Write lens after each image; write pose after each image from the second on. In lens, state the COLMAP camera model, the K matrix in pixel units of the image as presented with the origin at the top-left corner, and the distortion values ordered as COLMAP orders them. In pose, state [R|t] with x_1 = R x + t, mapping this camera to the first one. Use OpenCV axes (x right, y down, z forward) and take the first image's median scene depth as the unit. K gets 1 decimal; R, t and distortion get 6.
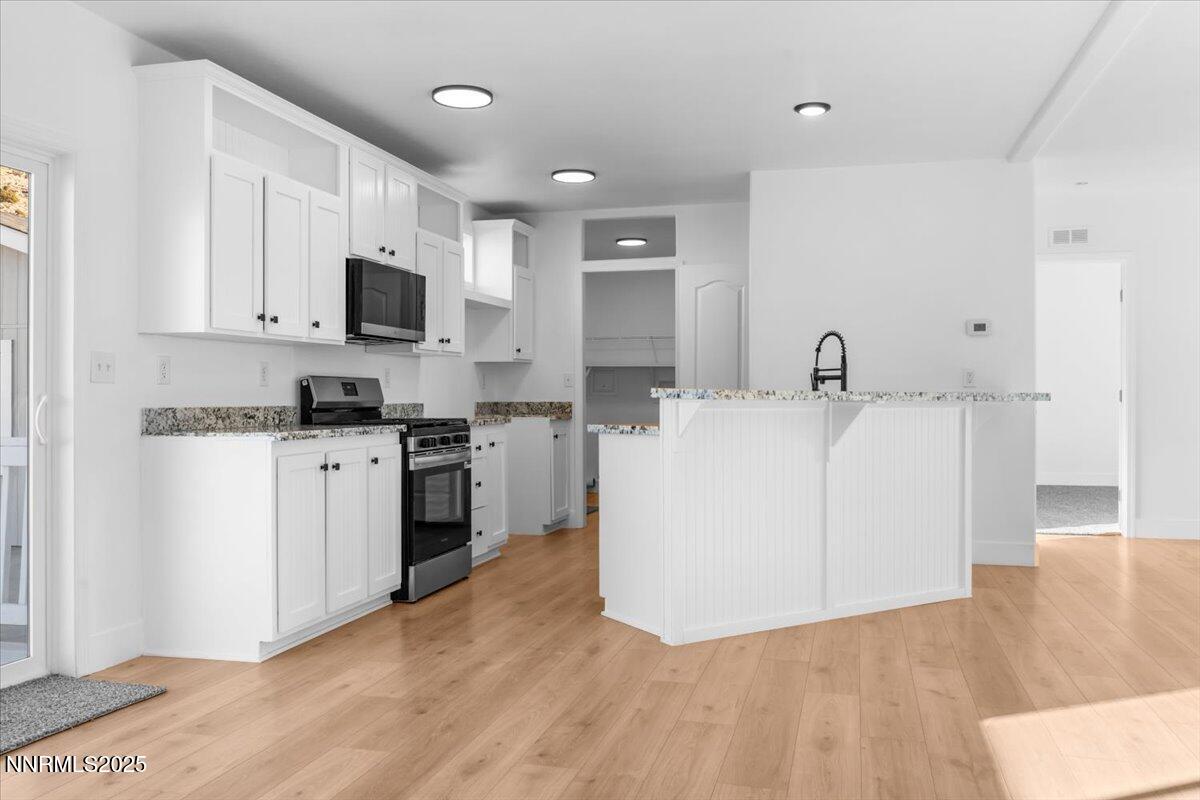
lens RADIAL K [[963.8, 0, 600.0], [0, 963.8, 400.0], [0, 0, 1]] dist [-0.009609, -0.001247]
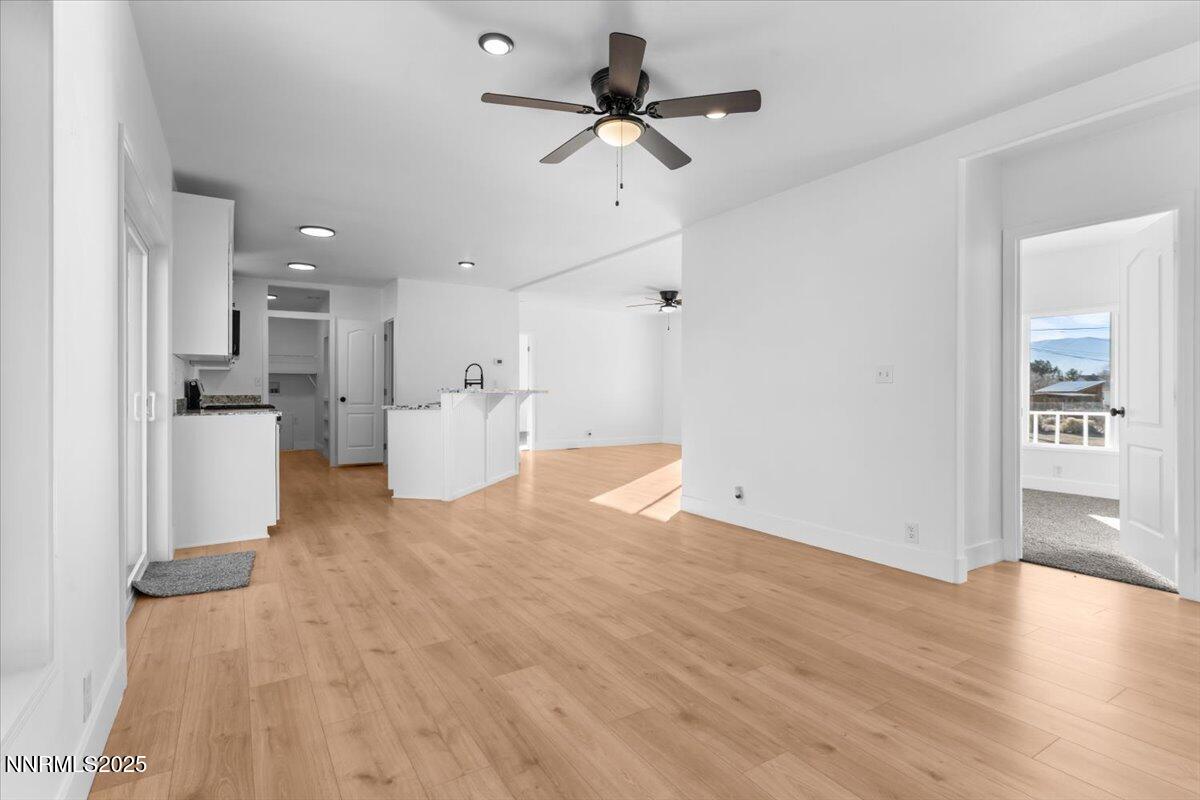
lens RADIAL K [[582.1, 0, 600.6], [0, 582.1, 394.1], [0, 0, 1]] dist [-0.002311, 0.000215]
pose [[0.679557, -0.003471, 0.733615, -0.545101], [0.002460, 0.999994, 0.002453, -0.000582], [-0.733619, 0.000137, 0.679561, -0.150578]]
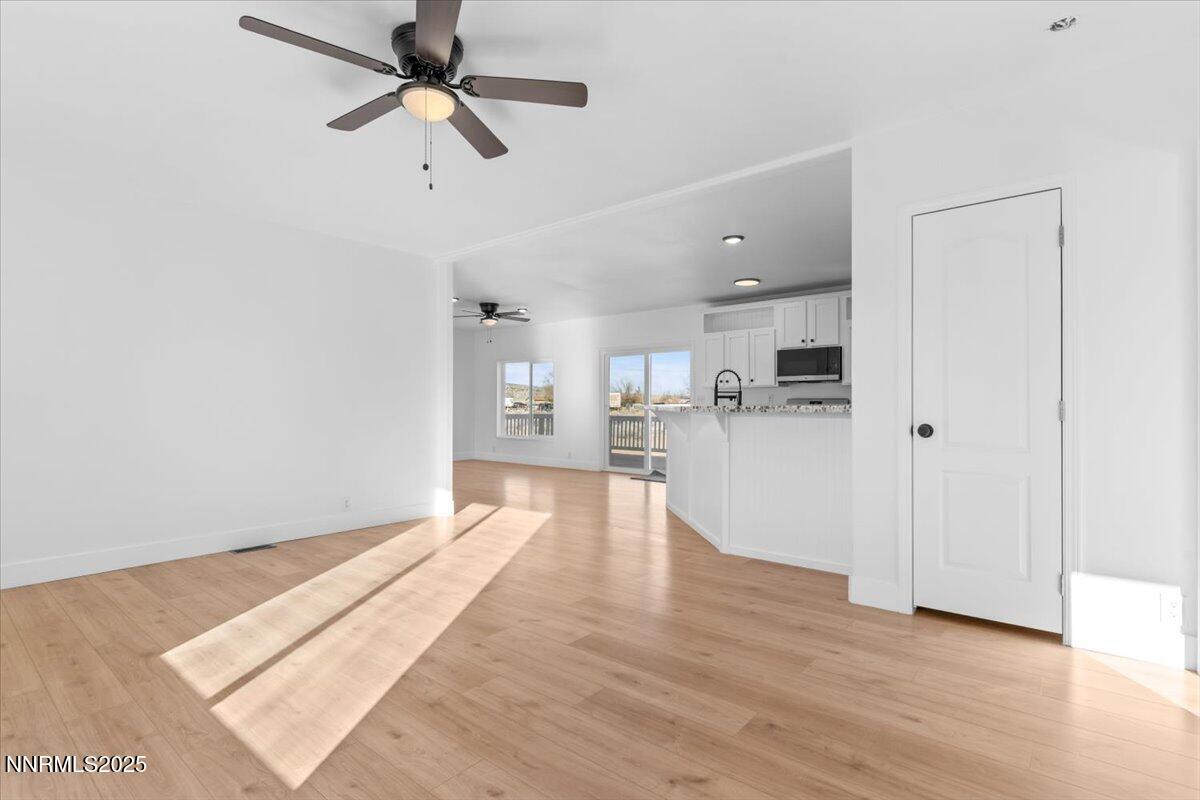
lens RADIAL K [[582.1, 0, 600.6], [0, 582.1, 394.1], [0, 0, 1]] dist [-0.002311, 0.000215]
pose [[-0.433014, -0.014575, -0.901269, 1.299884], [-0.002195, 0.999883, -0.015116, -0.010058], [0.901384, -0.004567, -0.432996, 1.244262]]
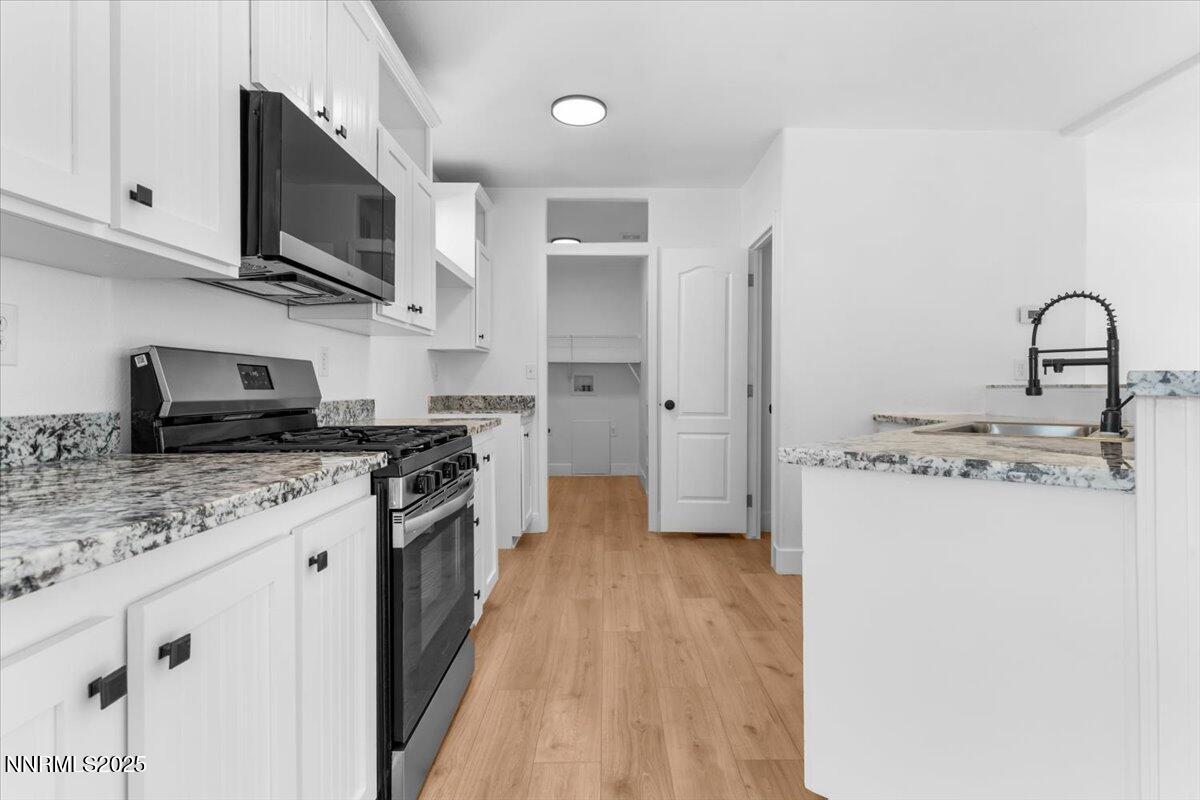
lens RADIAL K [[582.1, 0, 600.6], [0, 582.1, 394.1], [0, 0, 1]] dist [-0.002311, 0.000215]
pose [[0.967107, -0.001255, 0.254367, -0.164512], [-0.000139, 0.999985, 0.005462, -0.003682], [-0.254370, -0.005318, 0.967092, 0.669432]]
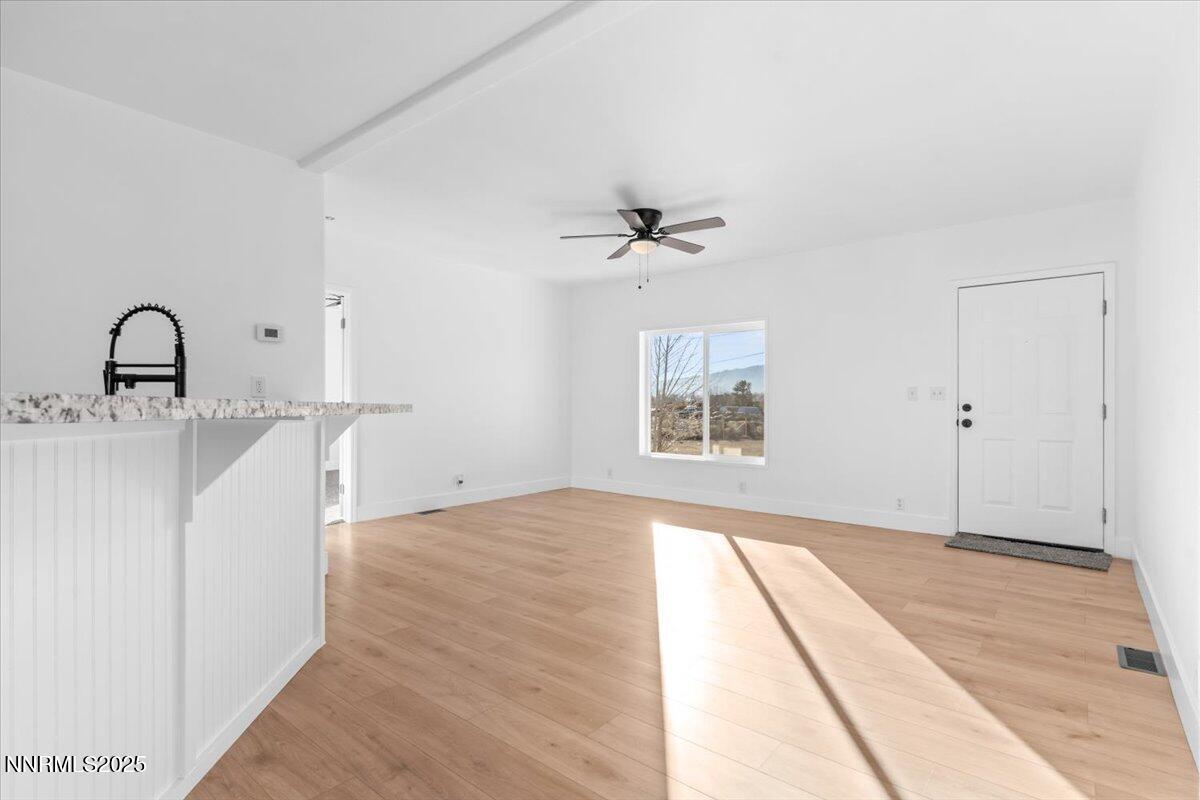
lens RADIAL K [[584.2, 0, 601.5], [0, 584.2, 406.4], [0, 0, 1]] dist [0.001402, 0.000538]
pose [[0.423313, -0.001900, 0.905982, 0.021372], [0.004233, 0.999991, 0.000119, -0.003888], [-0.905974, 0.003785, 0.423317, 0.551969]]
